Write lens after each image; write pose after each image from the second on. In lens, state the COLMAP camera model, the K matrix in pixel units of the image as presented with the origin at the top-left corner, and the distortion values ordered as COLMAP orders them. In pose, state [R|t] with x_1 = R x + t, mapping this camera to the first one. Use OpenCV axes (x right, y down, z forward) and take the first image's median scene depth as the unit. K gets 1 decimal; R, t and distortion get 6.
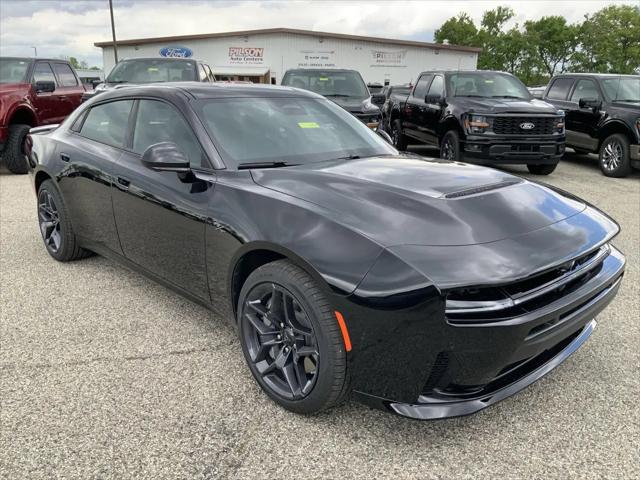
lens RADIAL K [[532.7, 0, 320.0], [0, 532.7, 240.0], [0, 0, 1]] dist [0.057115, -0.115066]
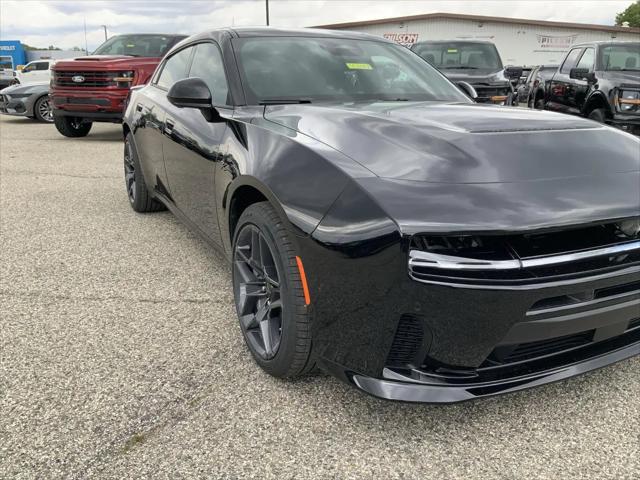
lens RADIAL K [[532.7, 0, 320.0], [0, 532.7, 240.0], [0, 0, 1]] dist [0.057115, -0.115066]
pose [[0.960214, 0.081800, -0.267018, 0.219260], [-0.077732, 0.996641, 0.025787, 0.064976], [0.268230, -0.004005, 0.963347, 0.157314]]
